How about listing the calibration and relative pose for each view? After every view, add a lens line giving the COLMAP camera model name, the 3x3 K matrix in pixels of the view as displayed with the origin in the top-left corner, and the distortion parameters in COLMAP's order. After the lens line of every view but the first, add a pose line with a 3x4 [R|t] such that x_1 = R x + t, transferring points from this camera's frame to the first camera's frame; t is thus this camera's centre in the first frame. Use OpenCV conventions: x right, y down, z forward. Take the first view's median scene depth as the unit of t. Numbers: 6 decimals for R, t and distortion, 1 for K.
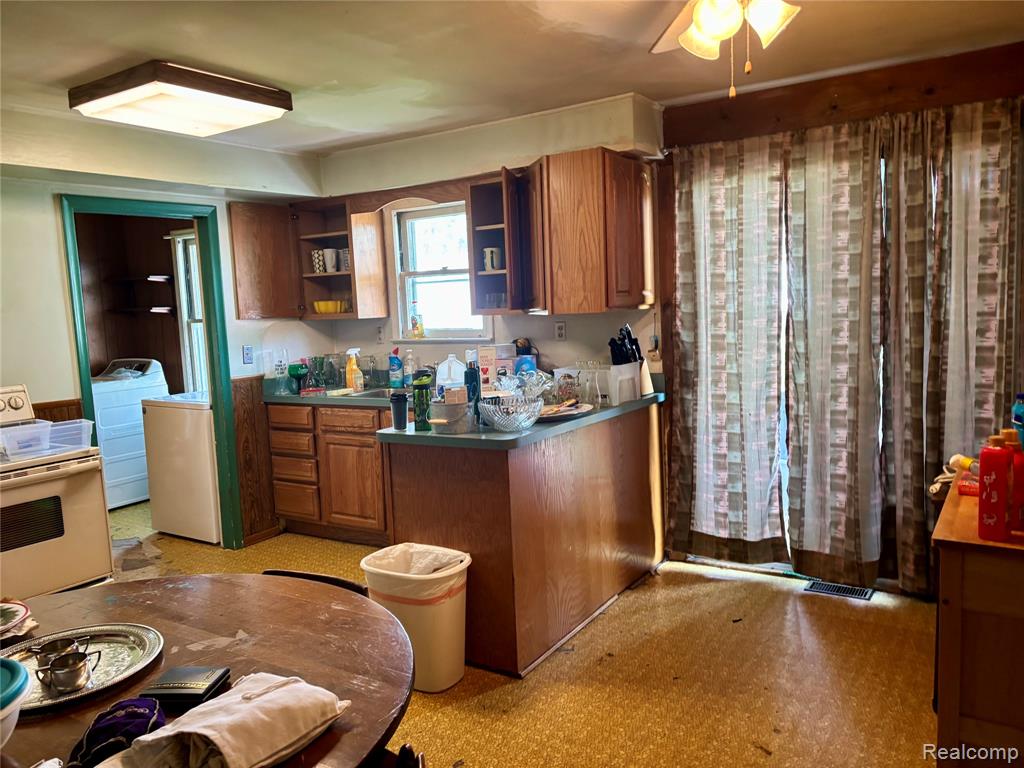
lens RADIAL K [[752.3, 0, 509.7], [0, 752.3, 388.0], [0, 0, 1]] dist [0.059696, -0.069040]
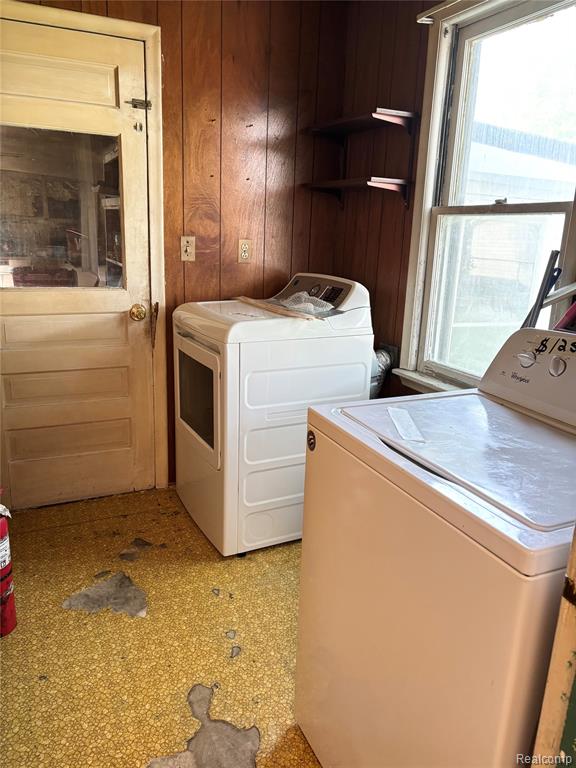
lens RADIAL K [[564.2, 0, 285.9], [0, 564.2, 381.3], [0, 0, 1]] dist [0.059696, -0.069040]
pose [[0.834987, 0.212492, -0.507585, -0.298955], [-0.120292, 0.970608, 0.208446, -0.047247], [0.536960, -0.112991, 0.836007, 0.642986]]
